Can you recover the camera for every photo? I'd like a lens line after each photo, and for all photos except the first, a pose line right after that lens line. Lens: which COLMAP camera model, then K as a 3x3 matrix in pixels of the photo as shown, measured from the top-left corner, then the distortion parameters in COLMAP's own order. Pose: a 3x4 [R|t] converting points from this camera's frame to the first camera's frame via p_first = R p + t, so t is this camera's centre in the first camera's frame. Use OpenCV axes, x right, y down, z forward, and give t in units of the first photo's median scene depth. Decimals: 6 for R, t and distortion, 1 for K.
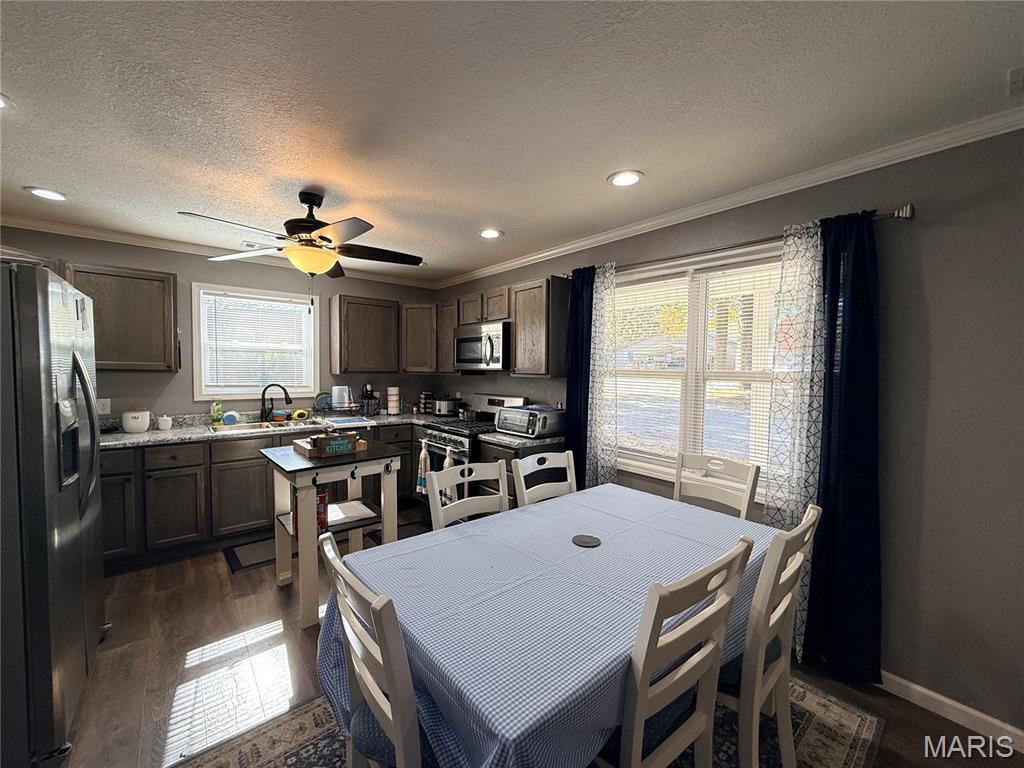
lens RADIAL K [[408.4, 0, 508.2], [0, 408.4, 385.1], [0, 0, 1]] dist [0.000235, 0.000148]
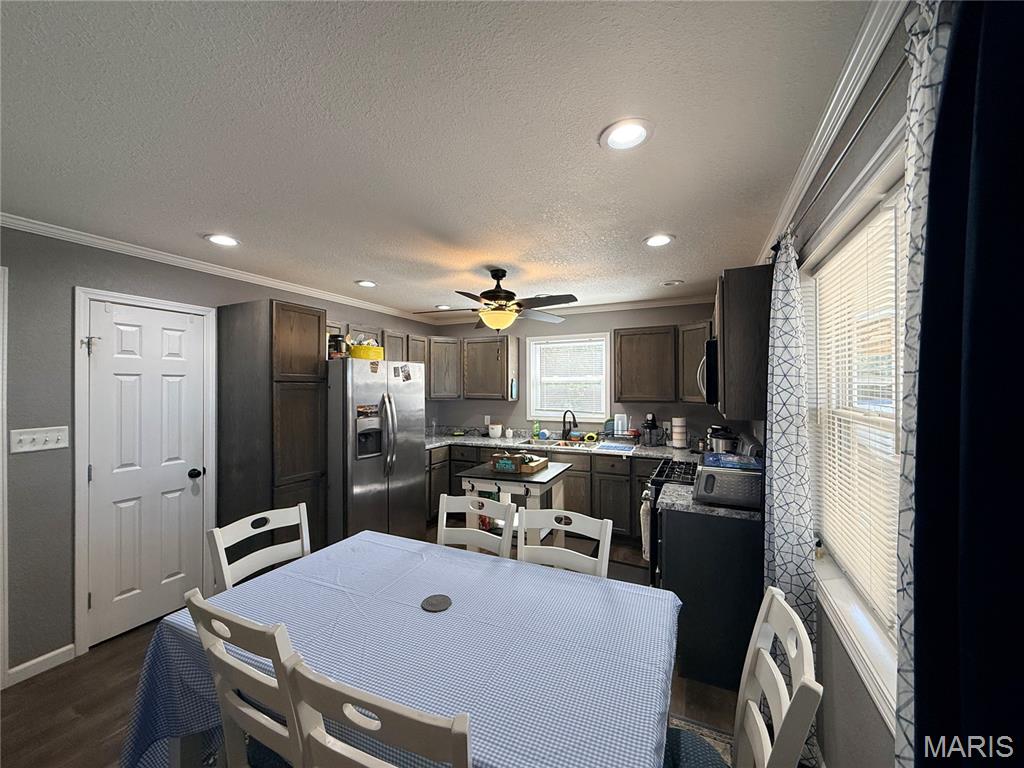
lens RADIAL K [[408.4, 0, 508.2], [0, 408.4, 385.1], [0, 0, 1]] dist [0.000235, 0.000148]
pose [[0.414817, -0.014406, -0.909791, 0.472995], [-0.027296, 0.999228, -0.028267, -0.038057], [0.909495, 0.036559, 0.414104, 0.320323]]
